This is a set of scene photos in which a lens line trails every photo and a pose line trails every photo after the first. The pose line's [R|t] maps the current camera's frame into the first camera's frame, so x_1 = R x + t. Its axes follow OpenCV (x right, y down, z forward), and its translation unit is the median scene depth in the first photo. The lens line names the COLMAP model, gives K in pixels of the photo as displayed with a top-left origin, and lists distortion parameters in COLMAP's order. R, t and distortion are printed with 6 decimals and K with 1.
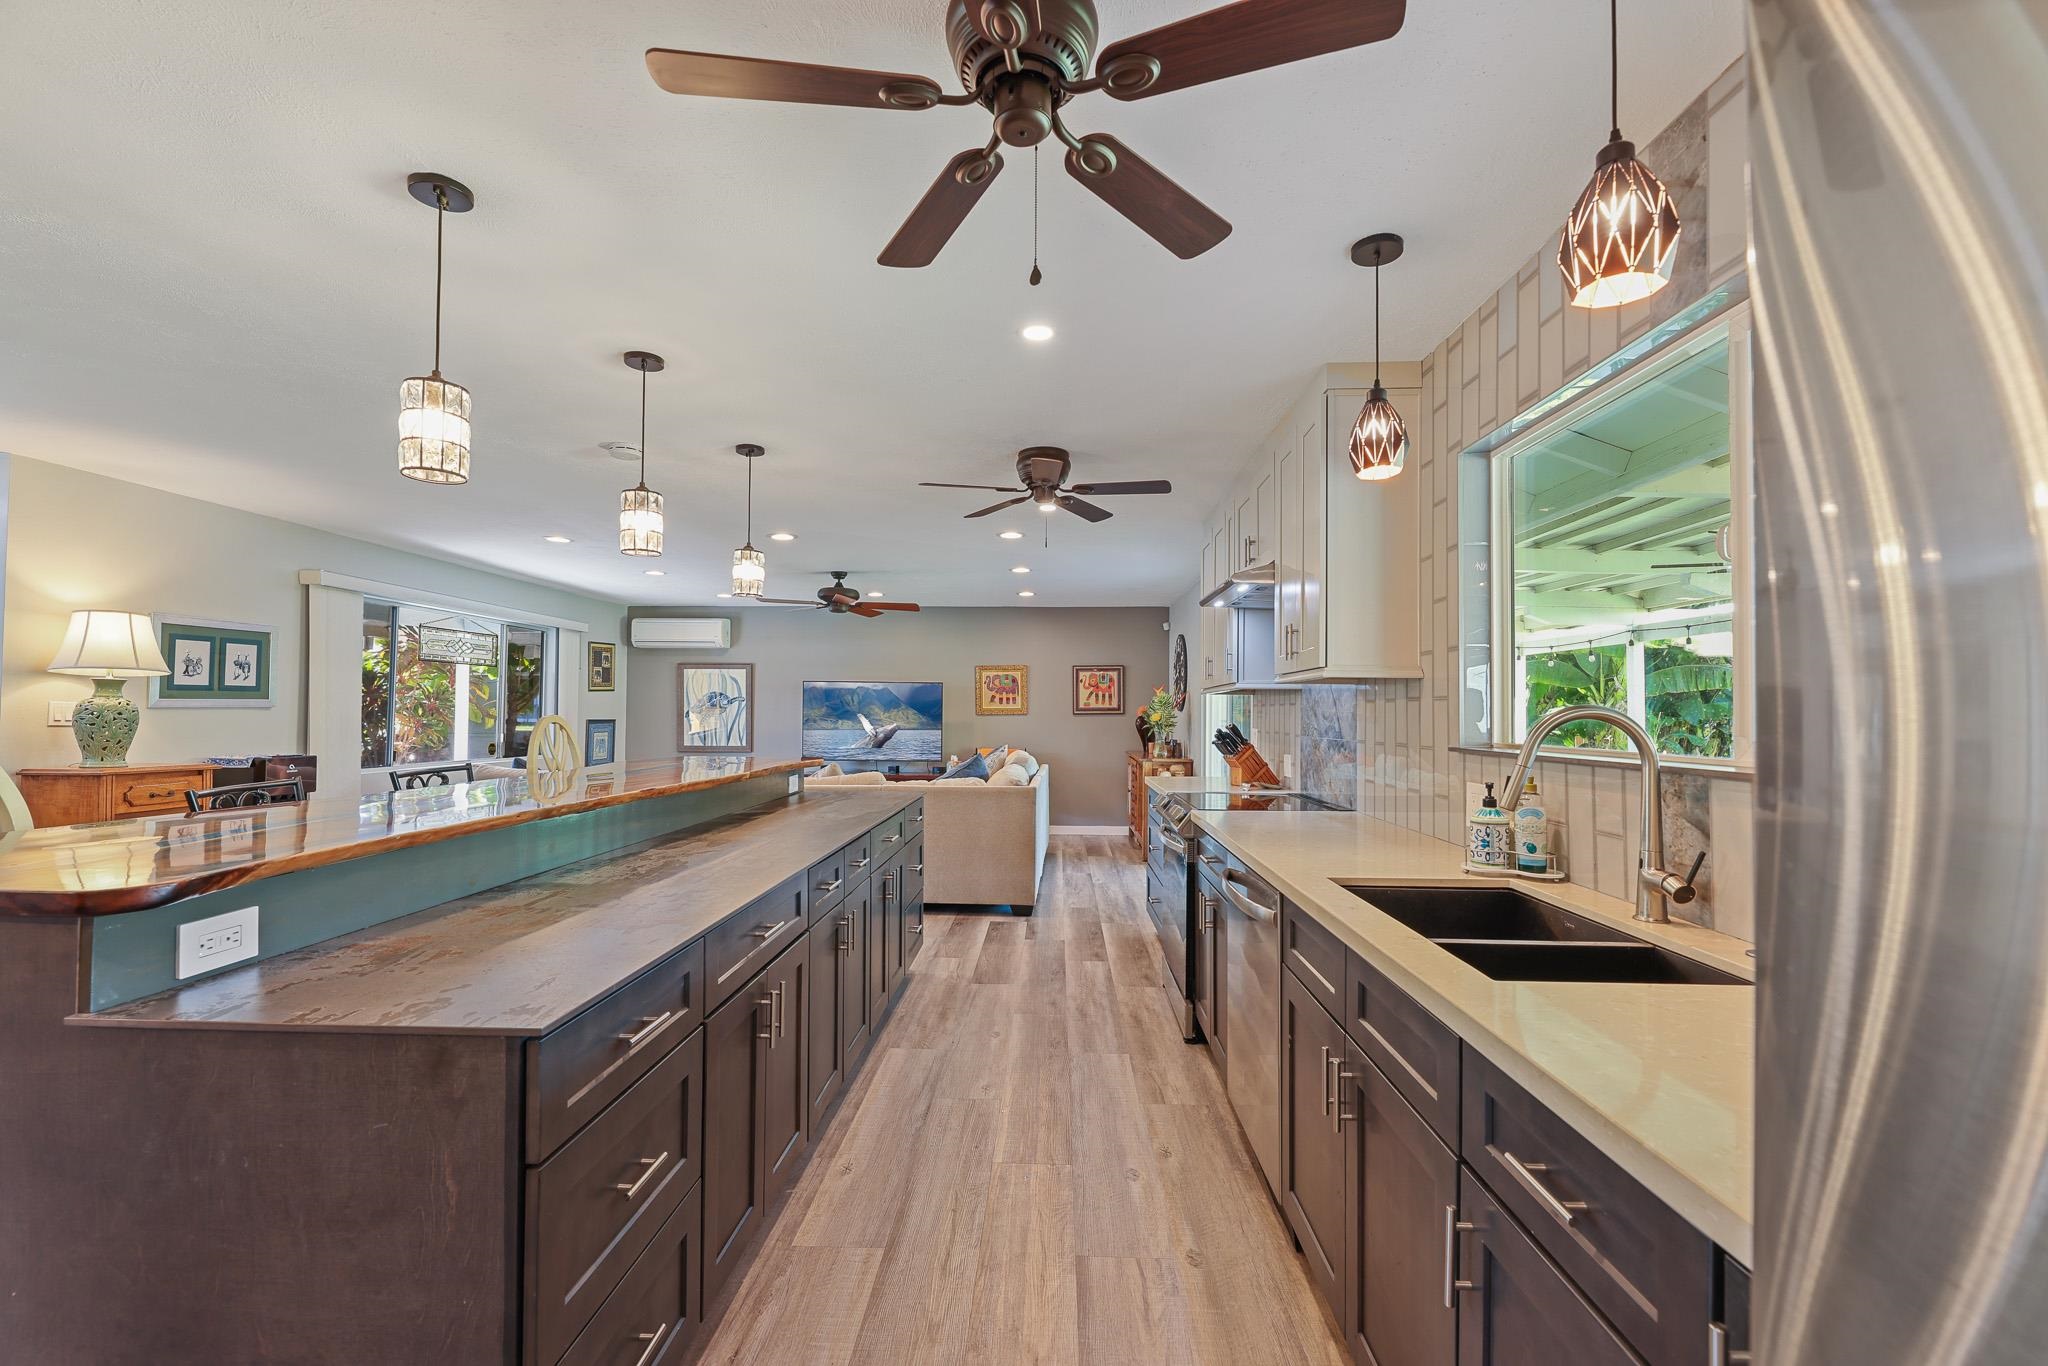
lens RADIAL K [[852.7, 0, 1023.3], [0, 852.7, 692.7], [0, 0, 1]] dist [-0.002605, -0.002024]
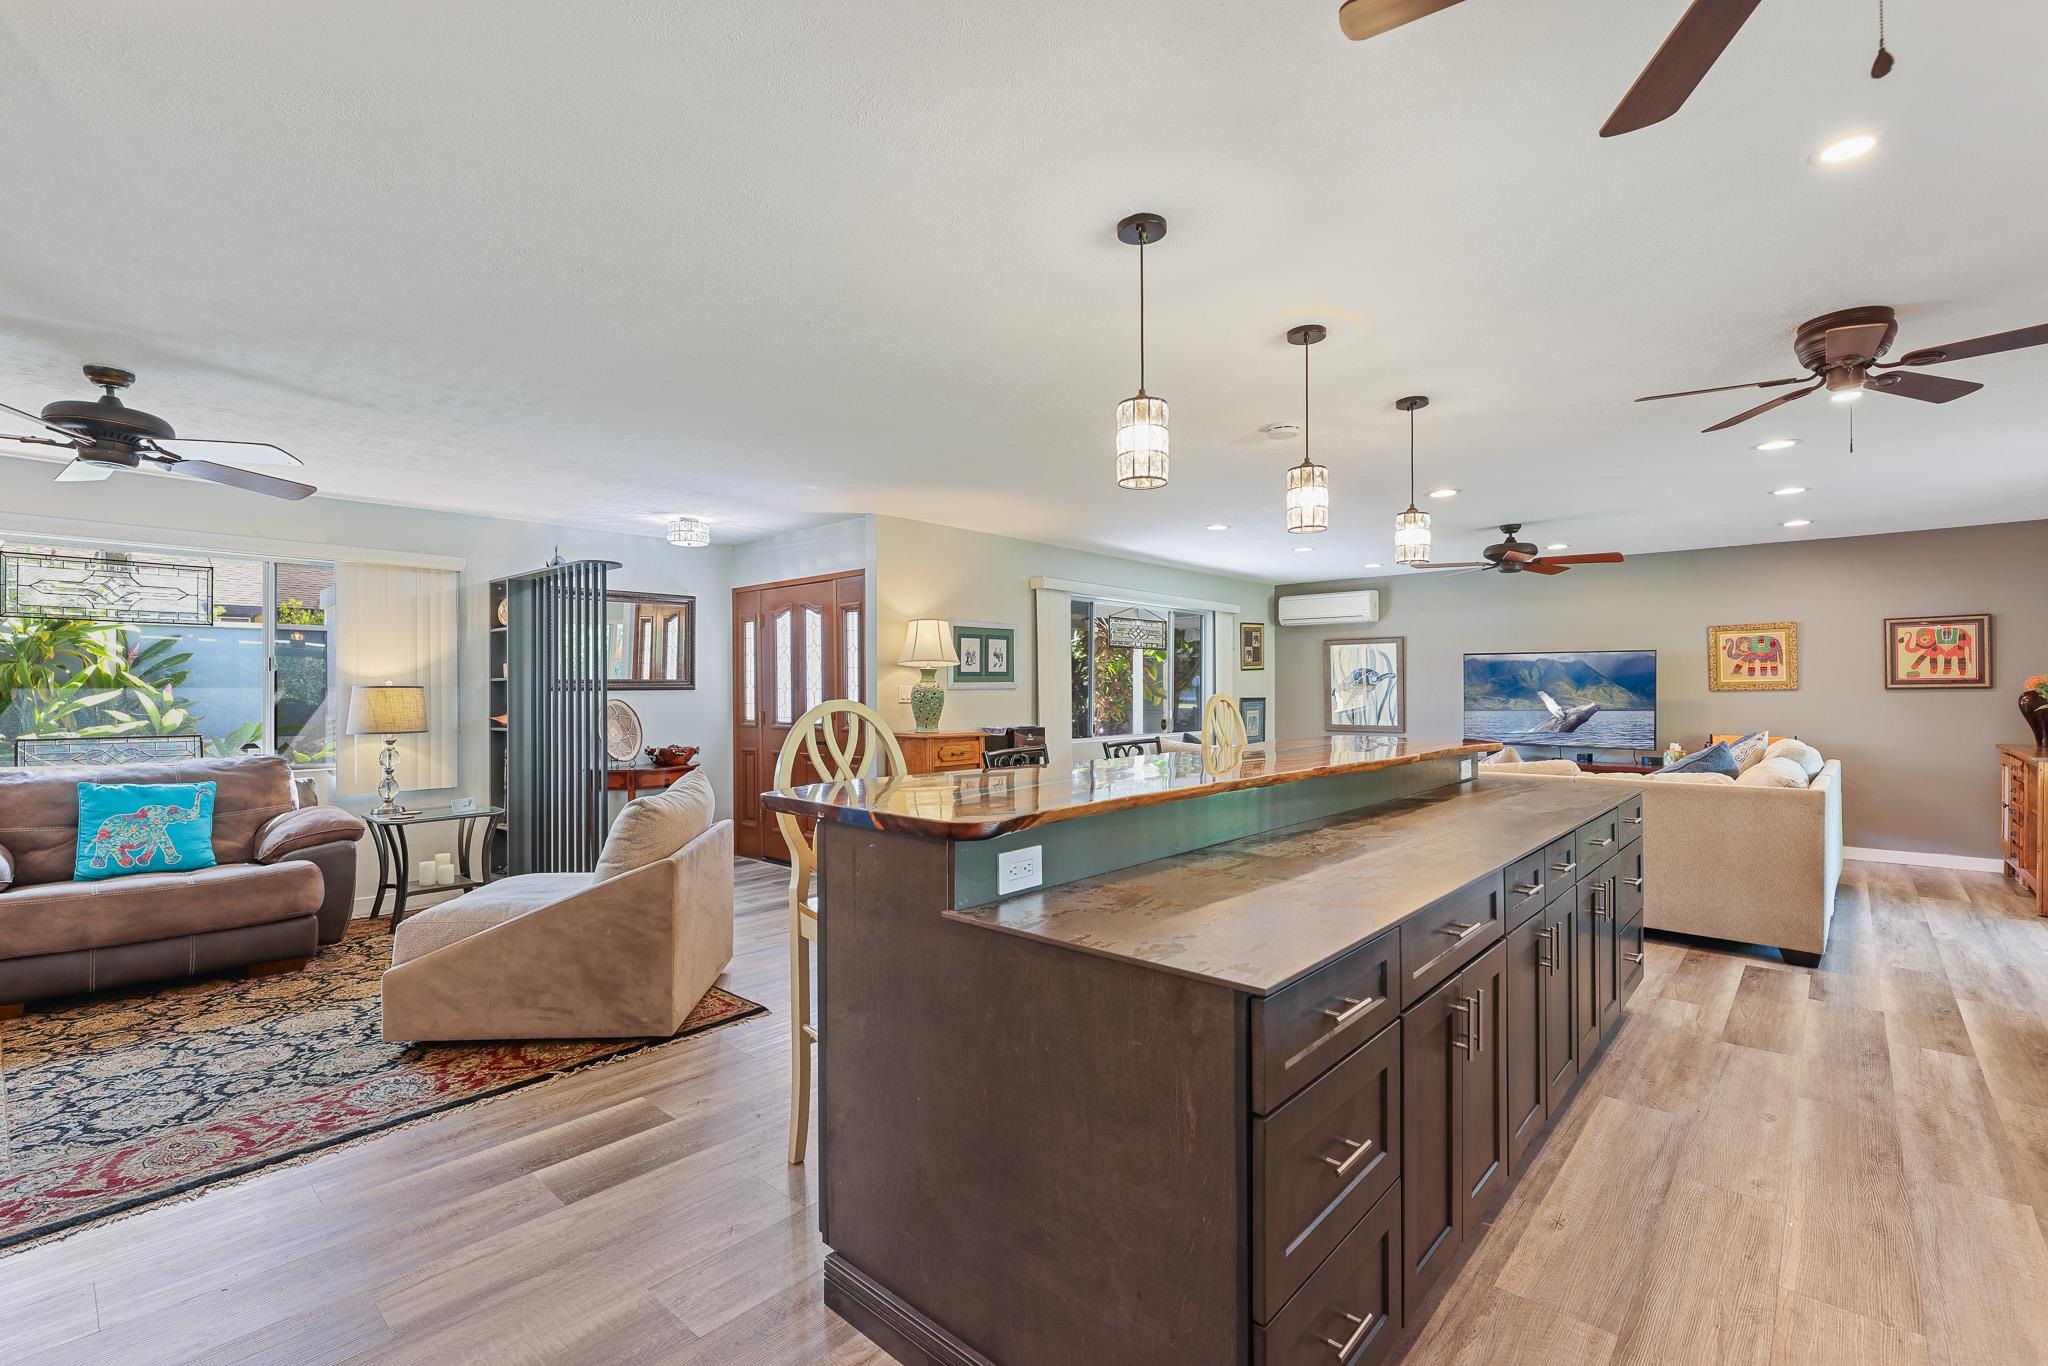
lens RADIAL K [[896.0, 0, 1023.6], [0, 896.0, 689.3], [0, 0, 1]] dist [-0.004215, -0.000685]
pose [[0.763856, -0.007738, -0.645341, -0.024898], [0.021927, 0.999662, 0.013967, 0.000114], [0.645015, -0.024819, 0.763767, -0.011137]]
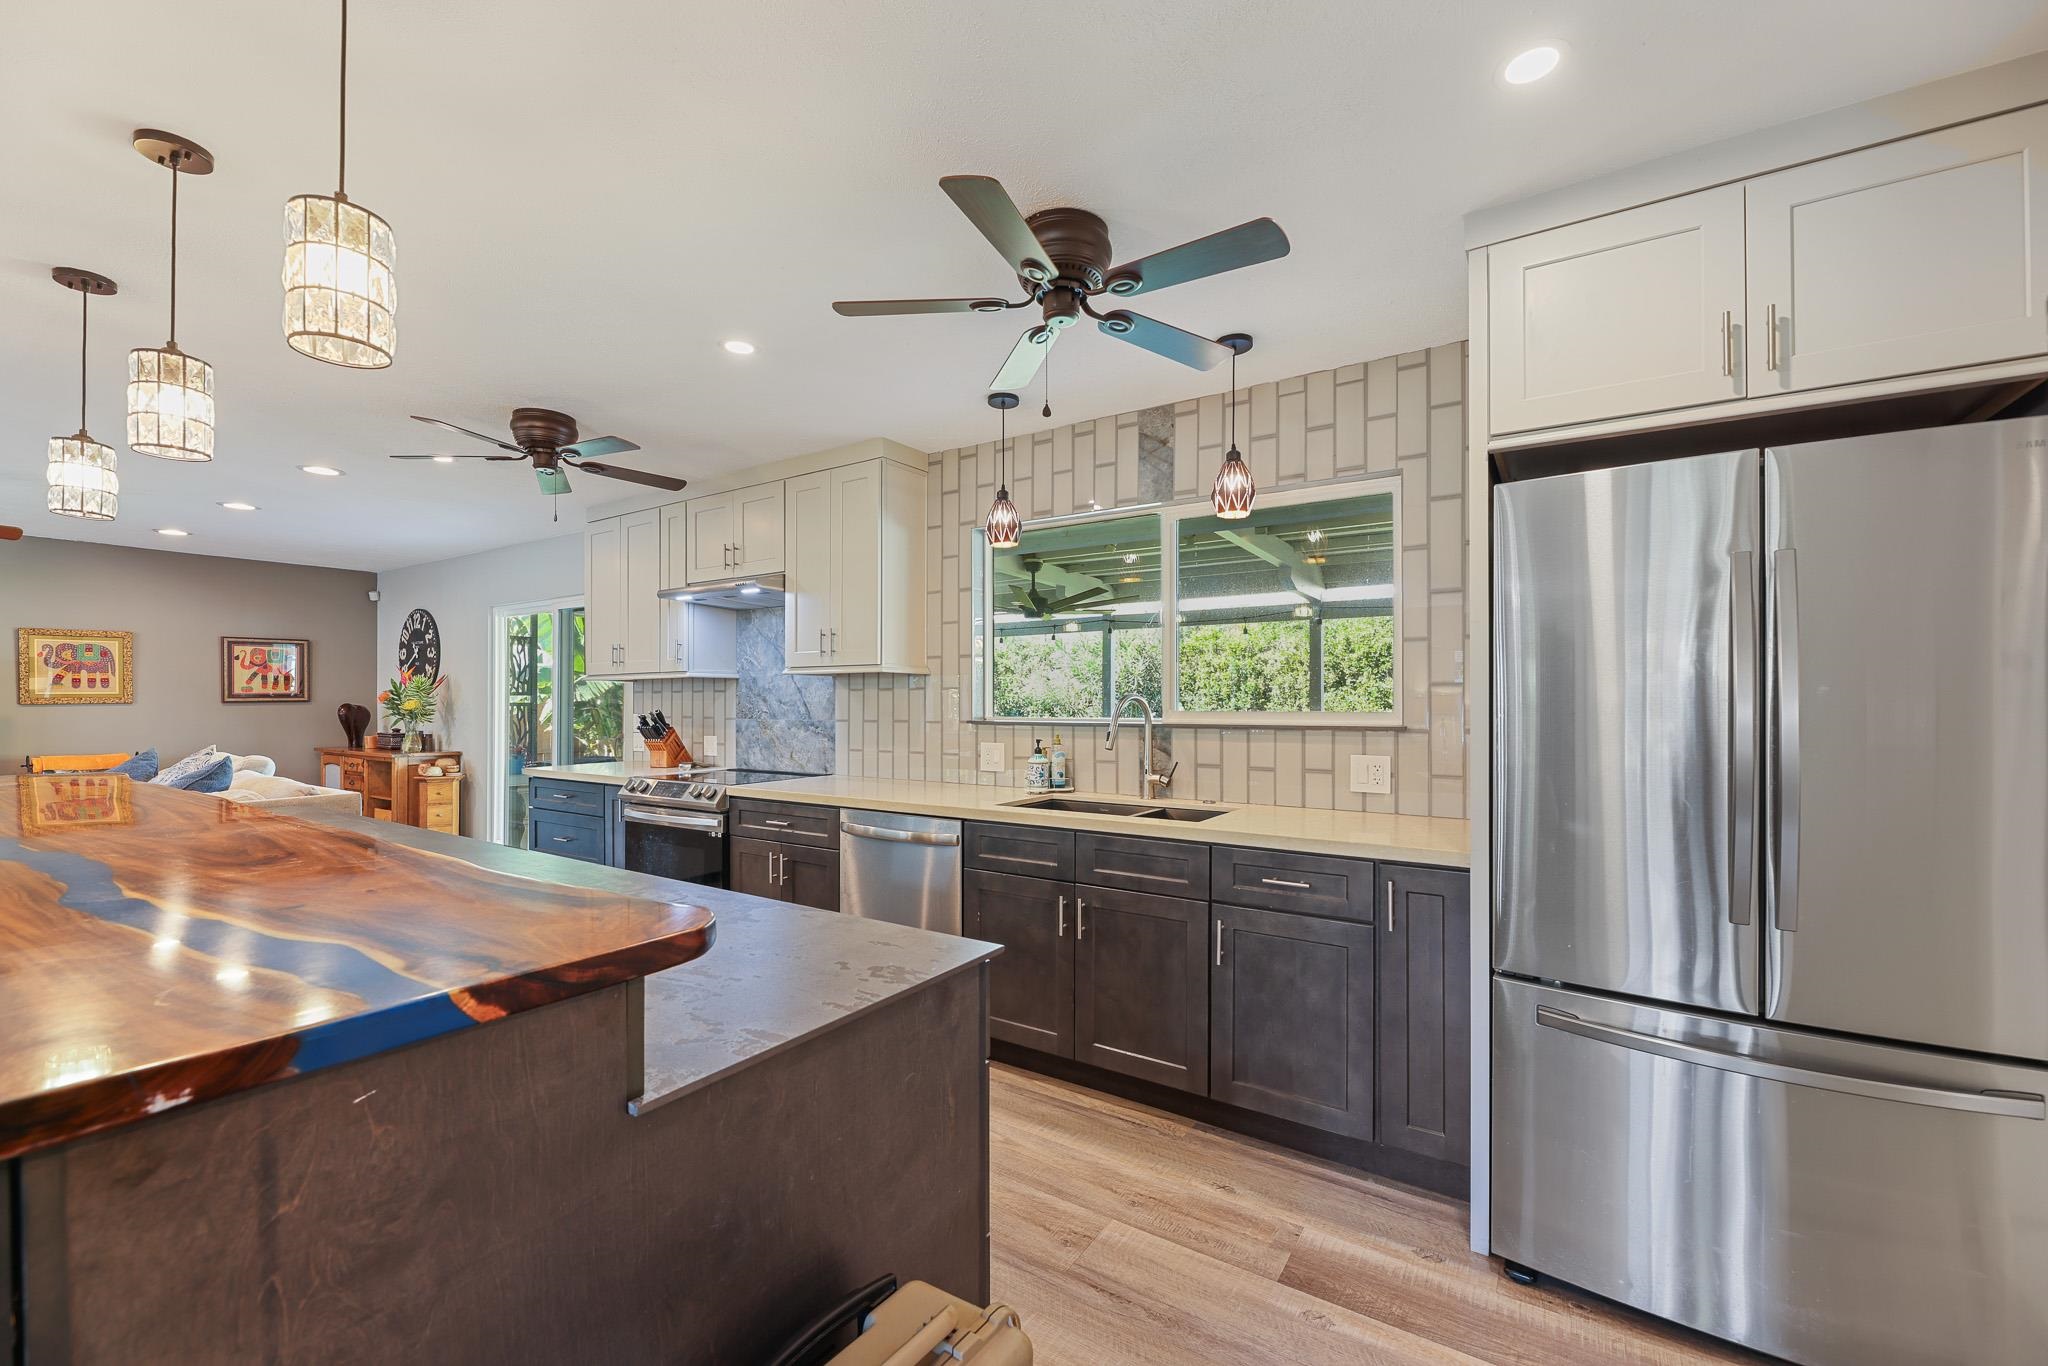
lens RADIAL K [[816.8, 0, 1029.3], [0, 816.8, 700.2], [0, 0, 1]] dist [-0.013575, -0.000689]
pose [[0.512122, -0.004062, 0.858903, -0.529517], [-0.017259, 0.999738, 0.015019, 0.001888], [-0.858739, -0.022516, 0.511918, 0.114146]]
